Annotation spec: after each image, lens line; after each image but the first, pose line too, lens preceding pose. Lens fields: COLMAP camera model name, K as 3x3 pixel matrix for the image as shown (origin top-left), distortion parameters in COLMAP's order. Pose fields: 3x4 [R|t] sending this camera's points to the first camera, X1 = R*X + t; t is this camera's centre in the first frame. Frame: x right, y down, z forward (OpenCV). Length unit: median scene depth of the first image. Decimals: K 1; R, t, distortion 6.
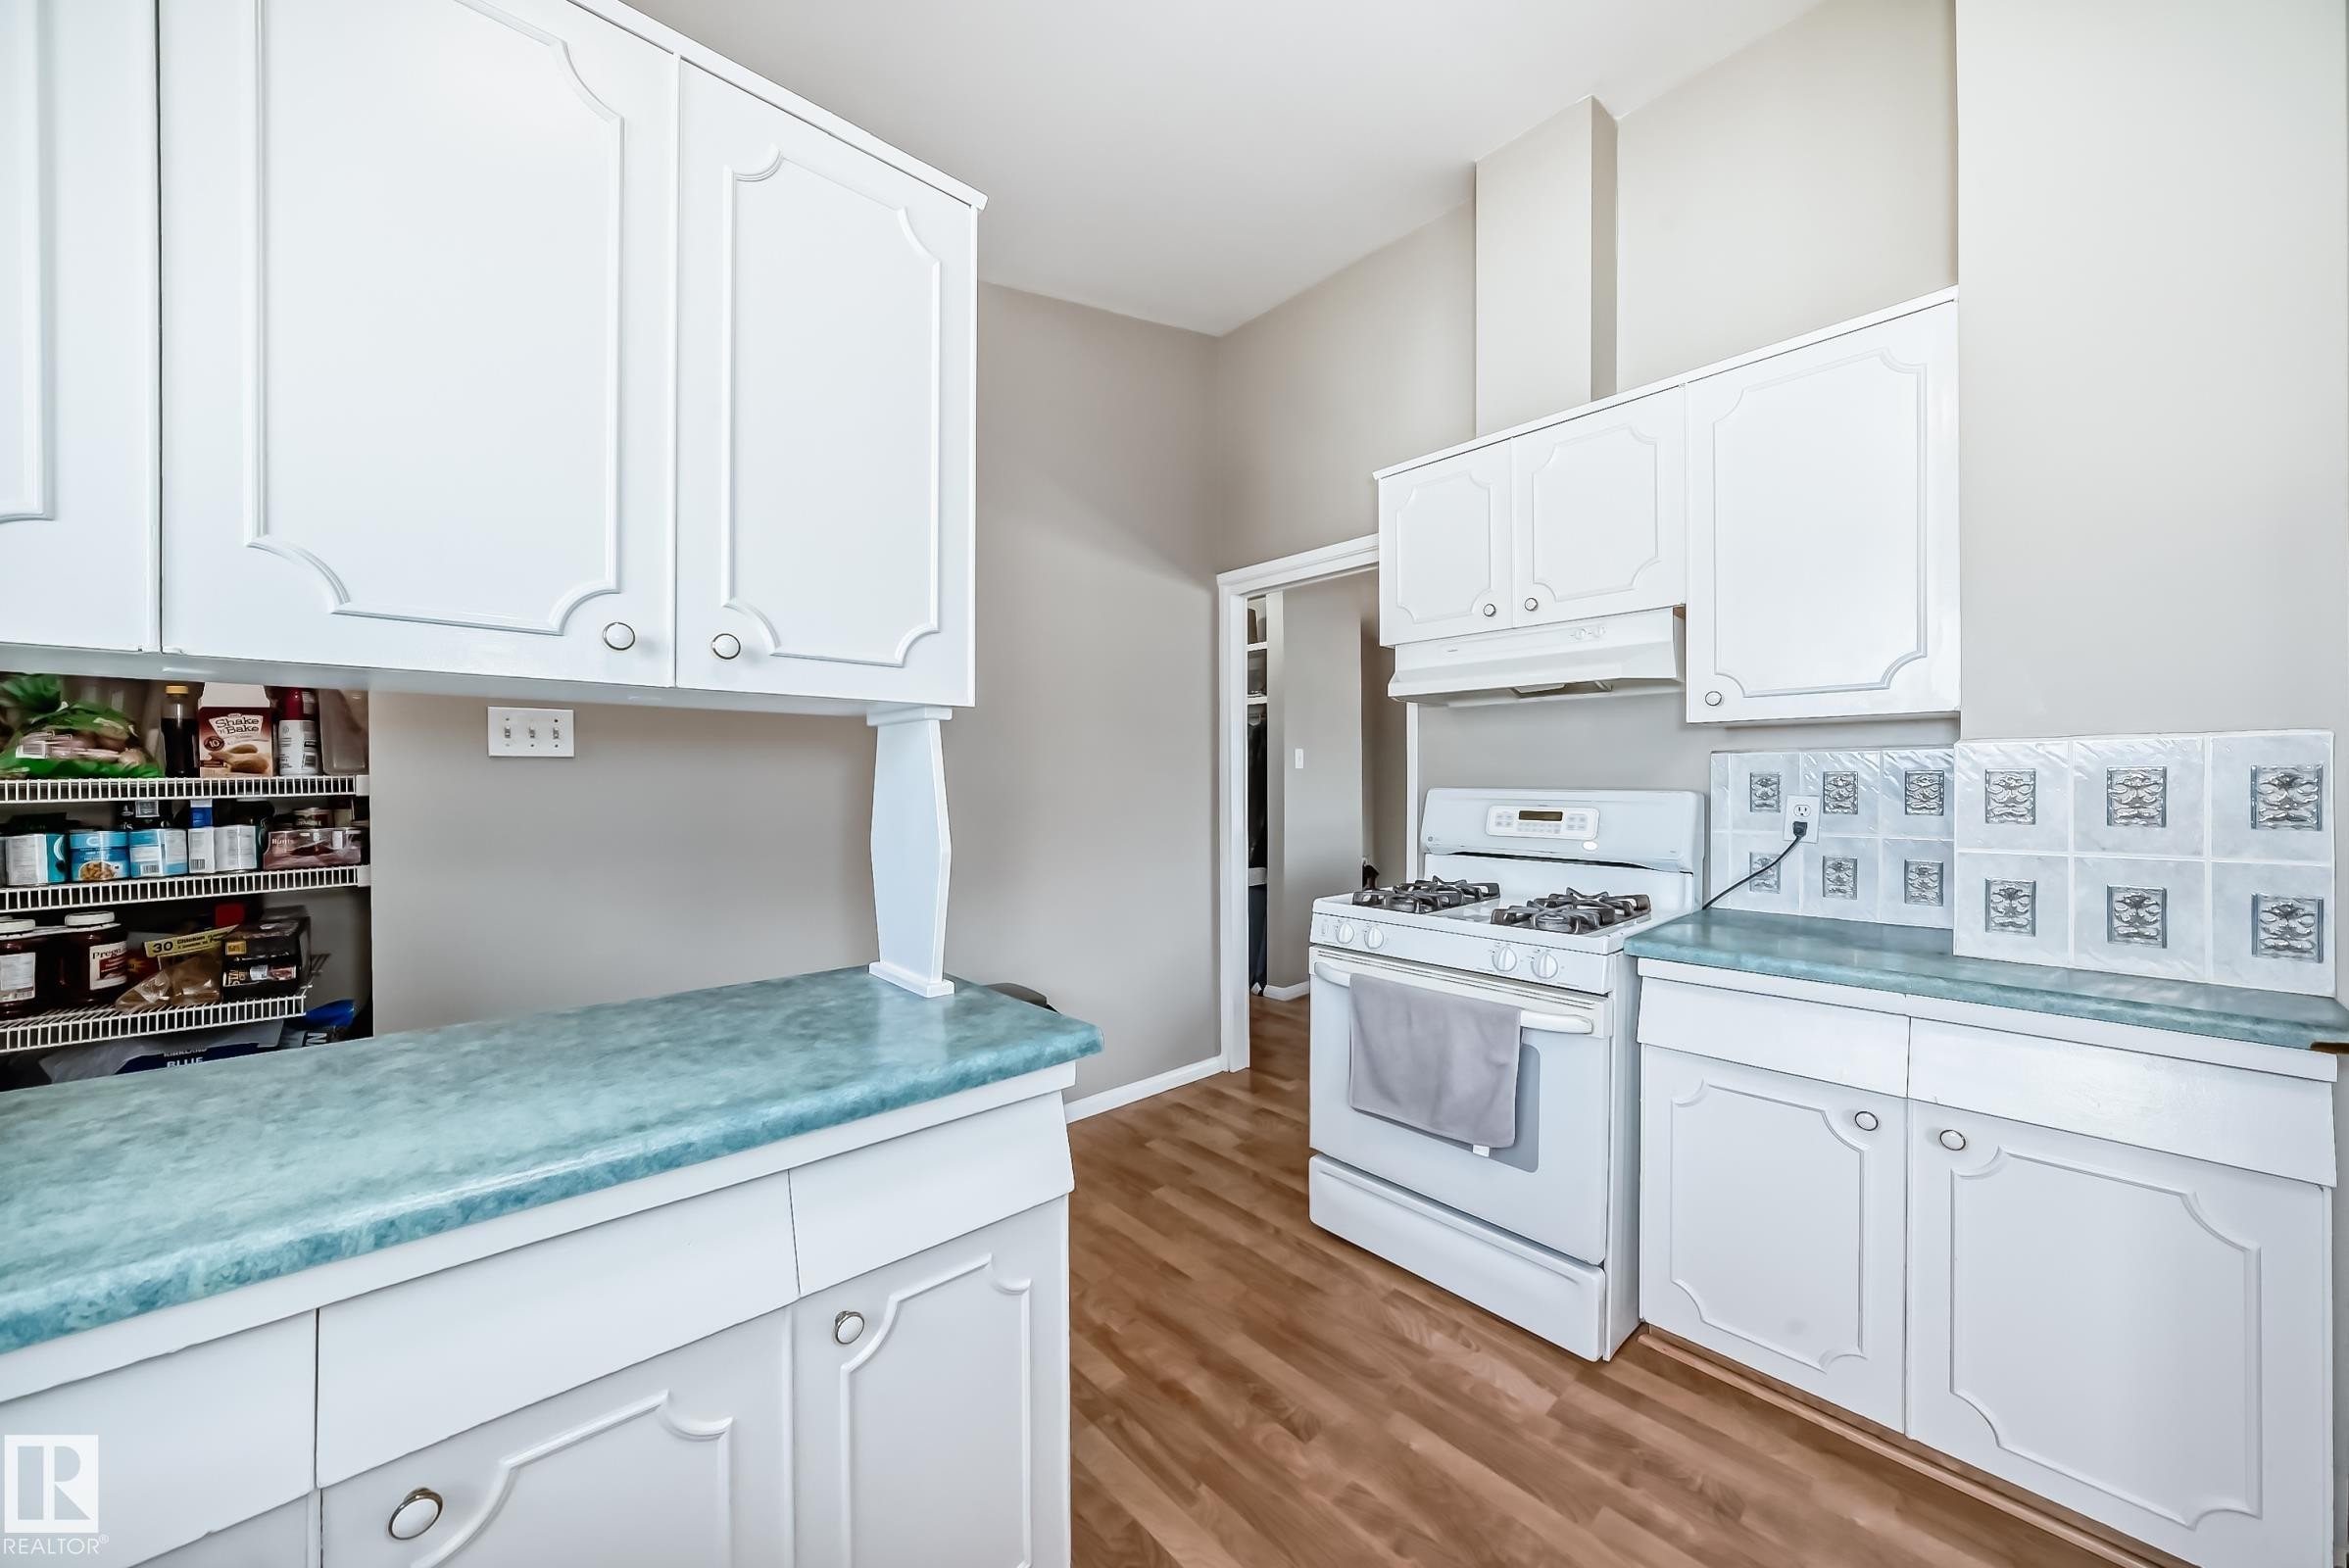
lens RADIAL K [[827.9, 0, 1185.4], [0, 827.9, 785.9], [0, 0, 1]] dist [-0.015462, 0.004325]
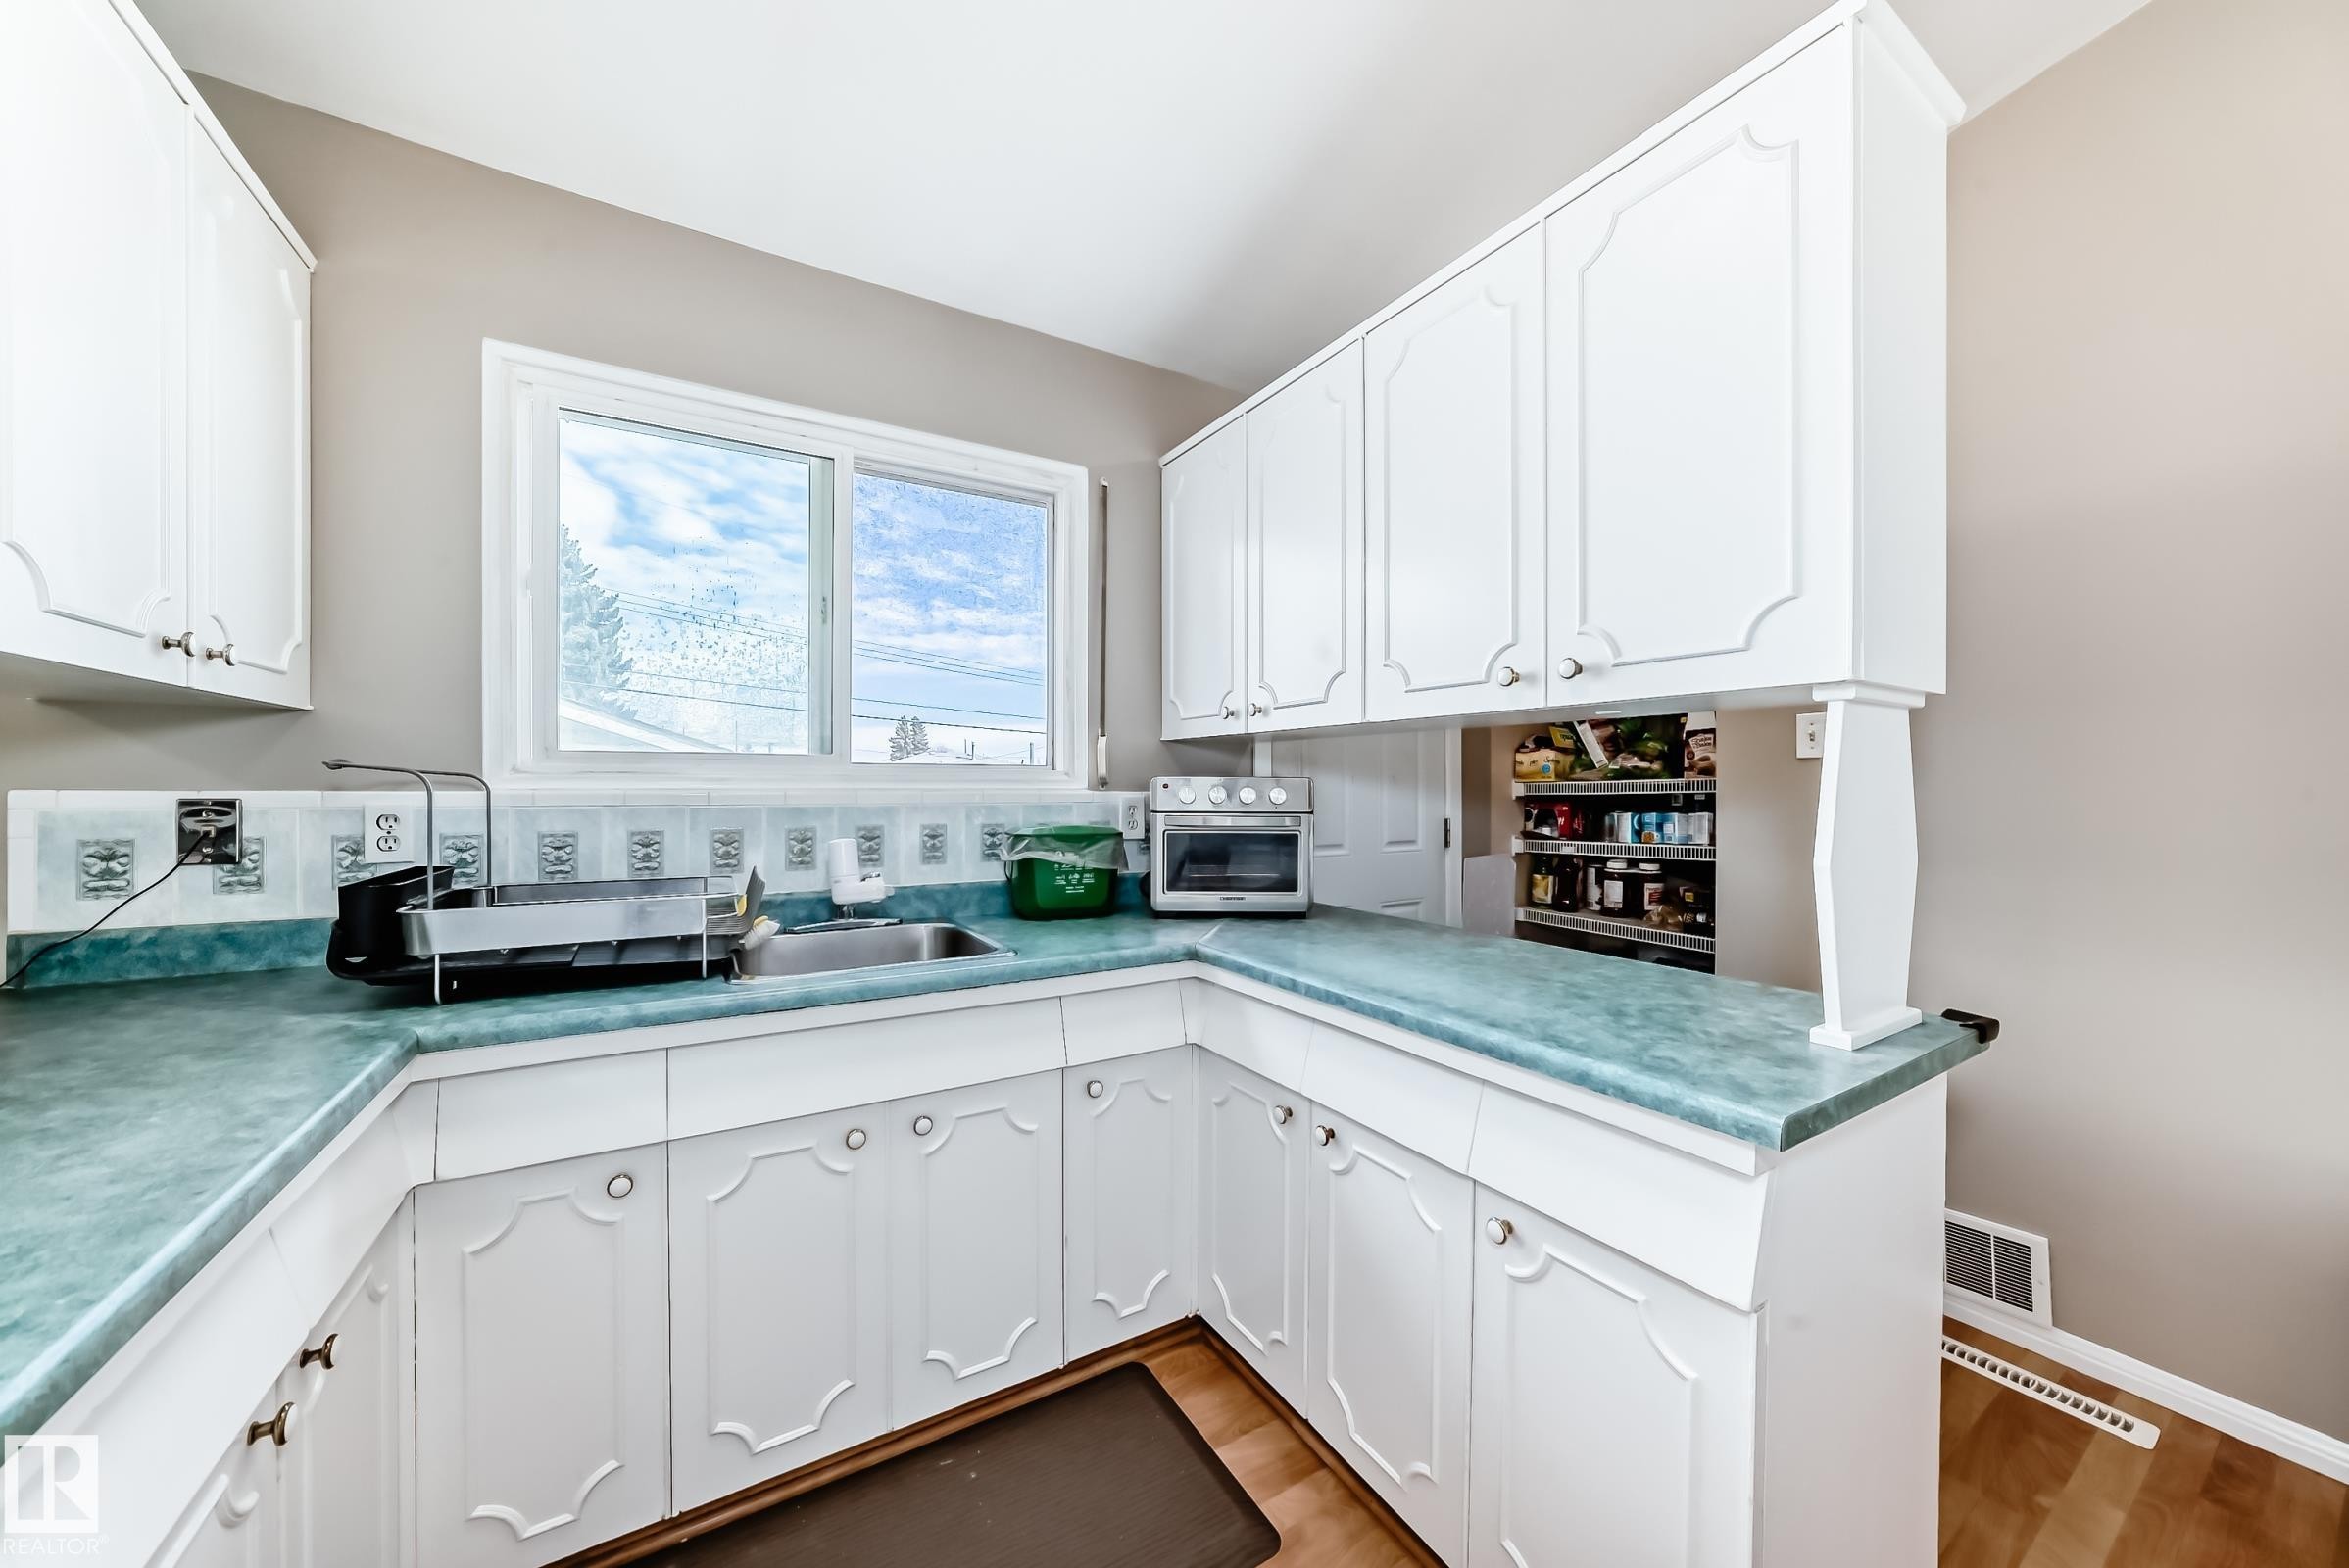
lens RADIAL K [[827.9, 0, 1165.8], [0, 827.9, 793.7], [0, 0, 1]] dist [-0.015462, 0.004325]
pose [[-0.202606, 0.011366, -0.979194, 0.452419], [-0.002501, 0.999923, 0.012124, 0.001453], [0.979257, 0.004905, -0.202562, 0.397123]]
